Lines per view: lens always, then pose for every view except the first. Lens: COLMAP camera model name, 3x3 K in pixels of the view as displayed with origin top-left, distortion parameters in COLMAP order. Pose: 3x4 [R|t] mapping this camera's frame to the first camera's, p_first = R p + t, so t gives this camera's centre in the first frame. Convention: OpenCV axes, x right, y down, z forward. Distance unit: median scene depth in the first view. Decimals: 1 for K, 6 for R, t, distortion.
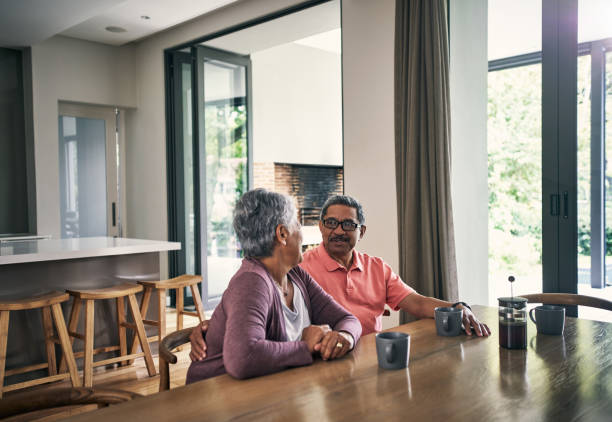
lens RADIAL K [[586.4, 0, 306.2], [0, 586.4, 196.5], [0, 0, 1]] dist [0.009008, 0.007803]
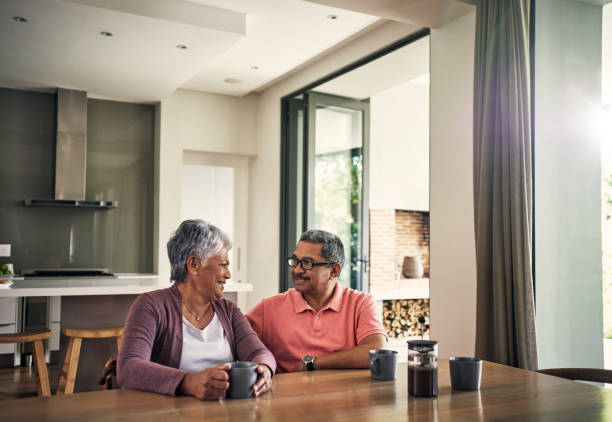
lens RADIAL K [[623.1, 0, 306.0], [0, 623.1, 211.0], [0, 0, 1]] dist [0.014977, 0.012623]
pose [[0.953618, 0.004922, -0.300980, 0.131256], [-0.023448, 0.998043, -0.057970, 0.007877], [0.300105, 0.062338, 0.951867, -0.002747]]
